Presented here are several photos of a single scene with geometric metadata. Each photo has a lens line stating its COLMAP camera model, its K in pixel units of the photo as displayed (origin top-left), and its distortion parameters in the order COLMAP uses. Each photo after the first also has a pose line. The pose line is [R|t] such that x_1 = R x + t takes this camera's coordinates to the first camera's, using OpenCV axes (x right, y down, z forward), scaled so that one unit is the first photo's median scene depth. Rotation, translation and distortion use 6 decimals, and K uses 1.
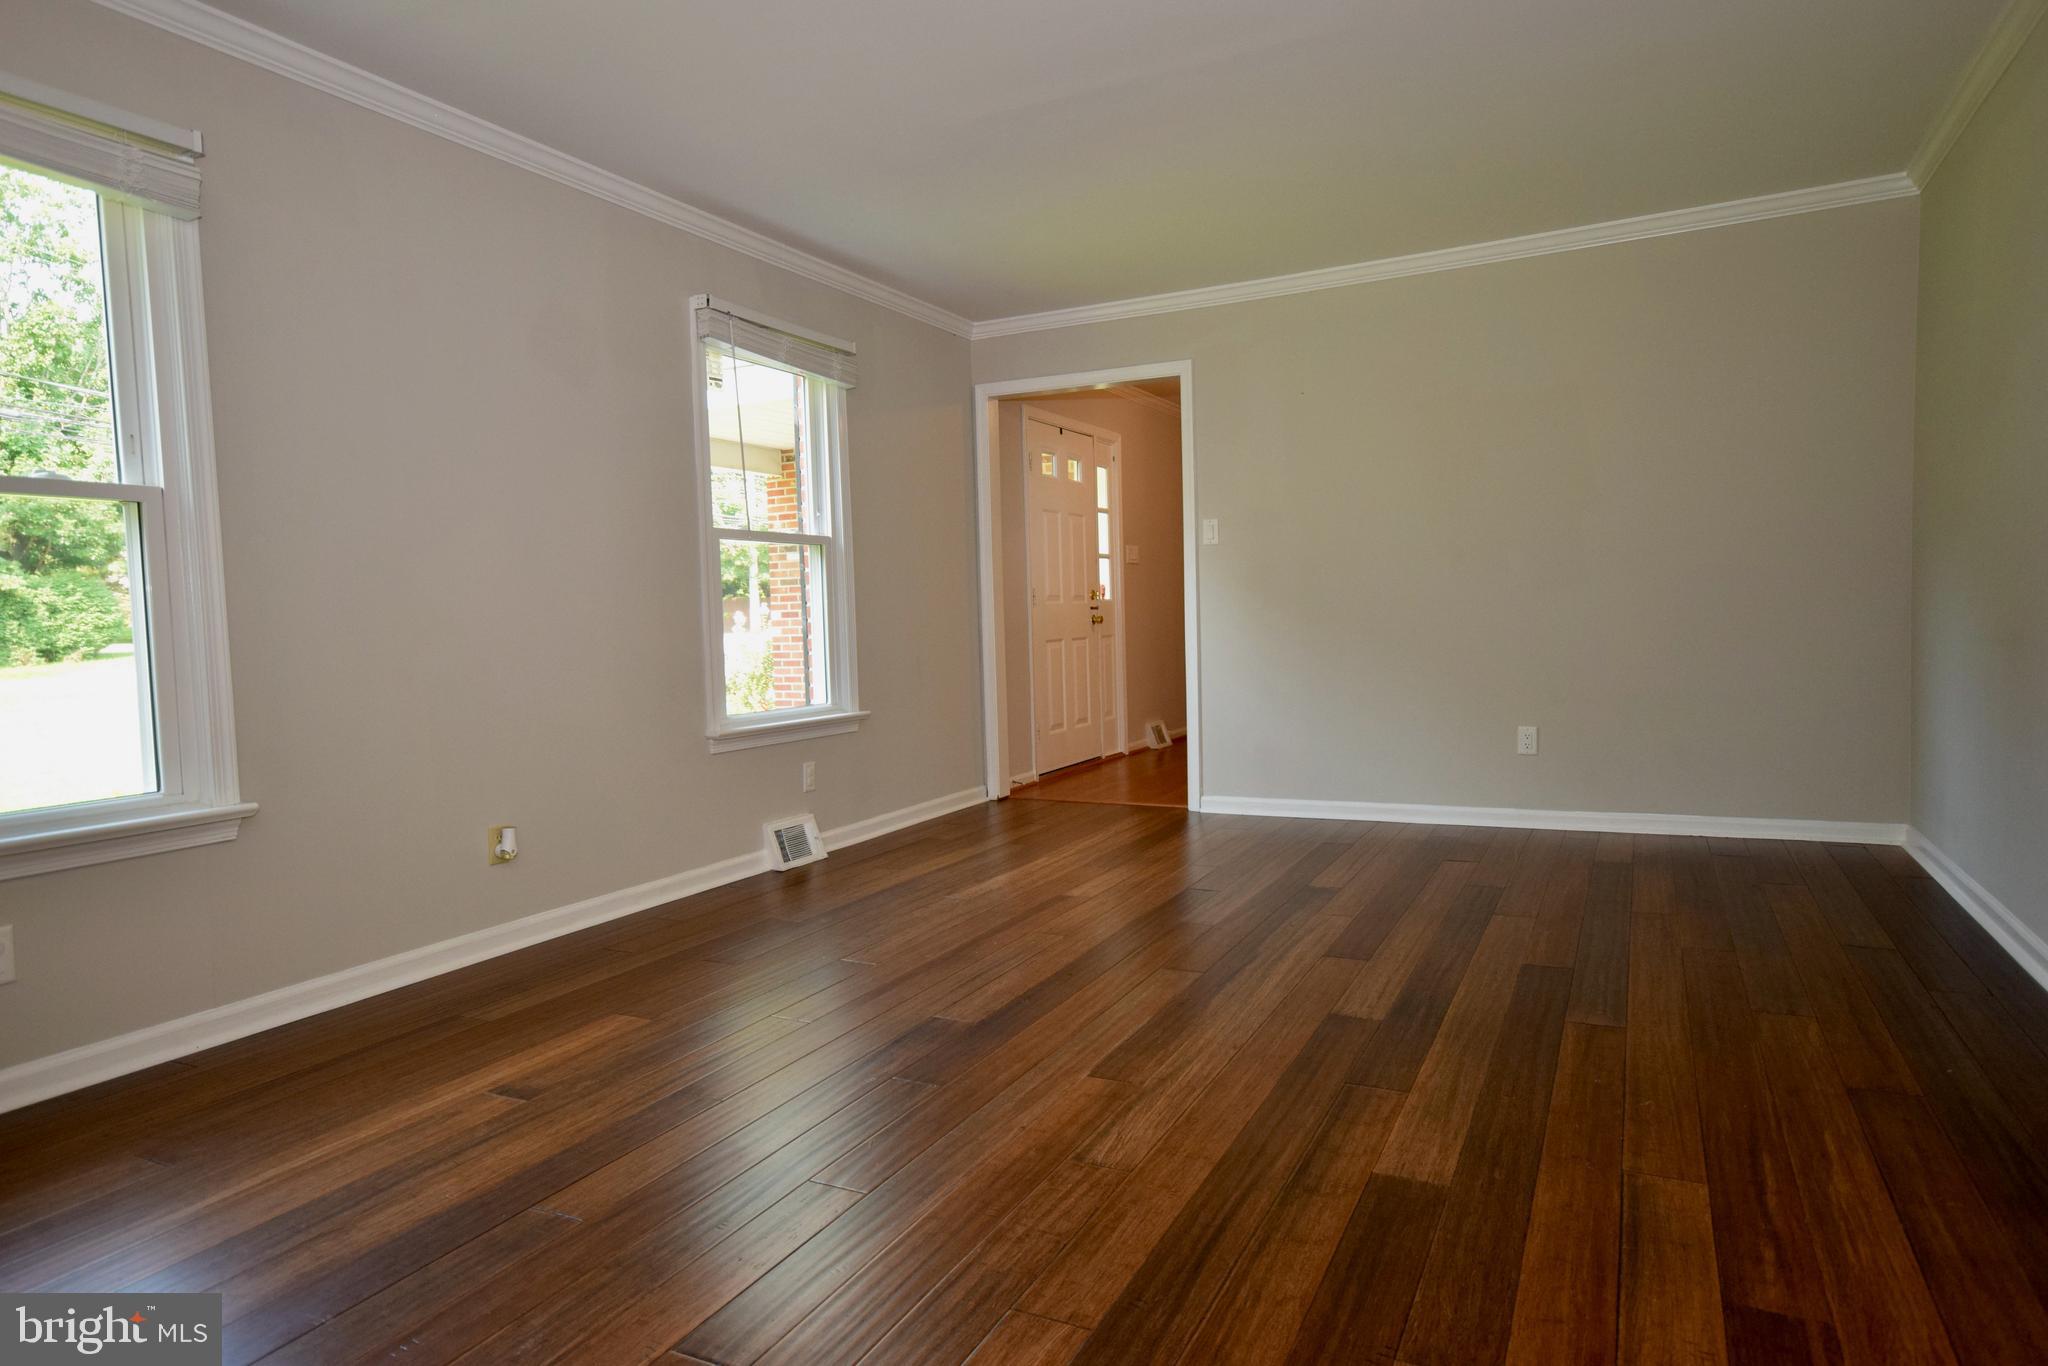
lens RADIAL K [[1209.2, 0, 1024.0], [0, 1209.2, 683.0], [0, 0, 1]] dist [0.009954, 0.002090]
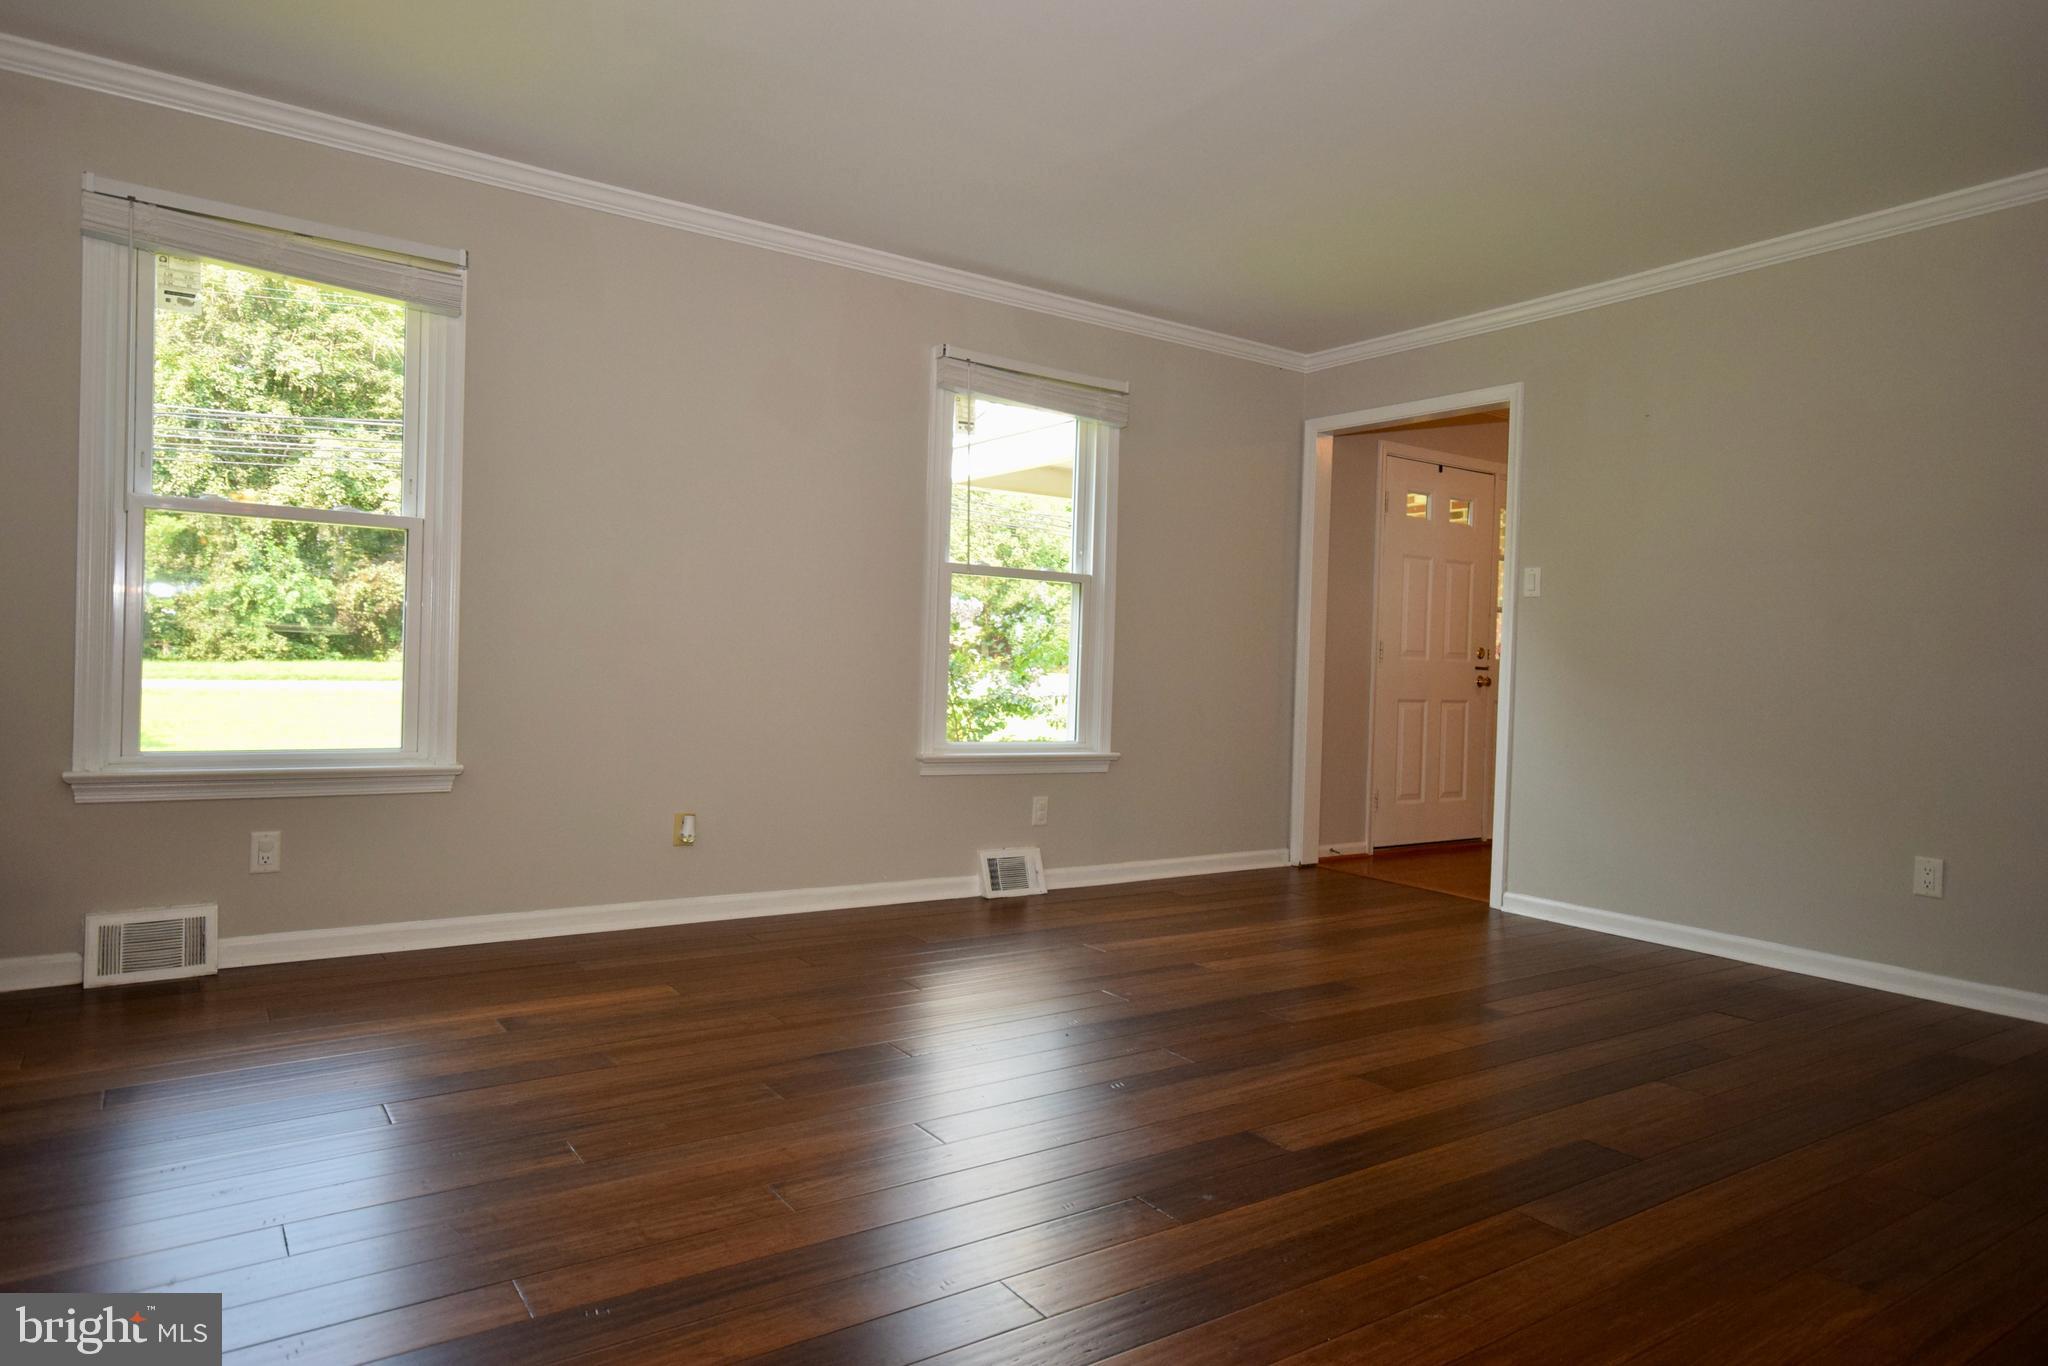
lens RADIAL K [[1243.1, 0, 1024.0], [0, 1243.1, 683.0], [0, 0, 1]] dist [-0.000909, 0.001379]
pose [[0.875963, 0.066569, -0.477764, 0.300180], [-0.086581, 0.996045, -0.019959, -0.007013], [0.474545, 0.058849, 0.878262, 0.078131]]
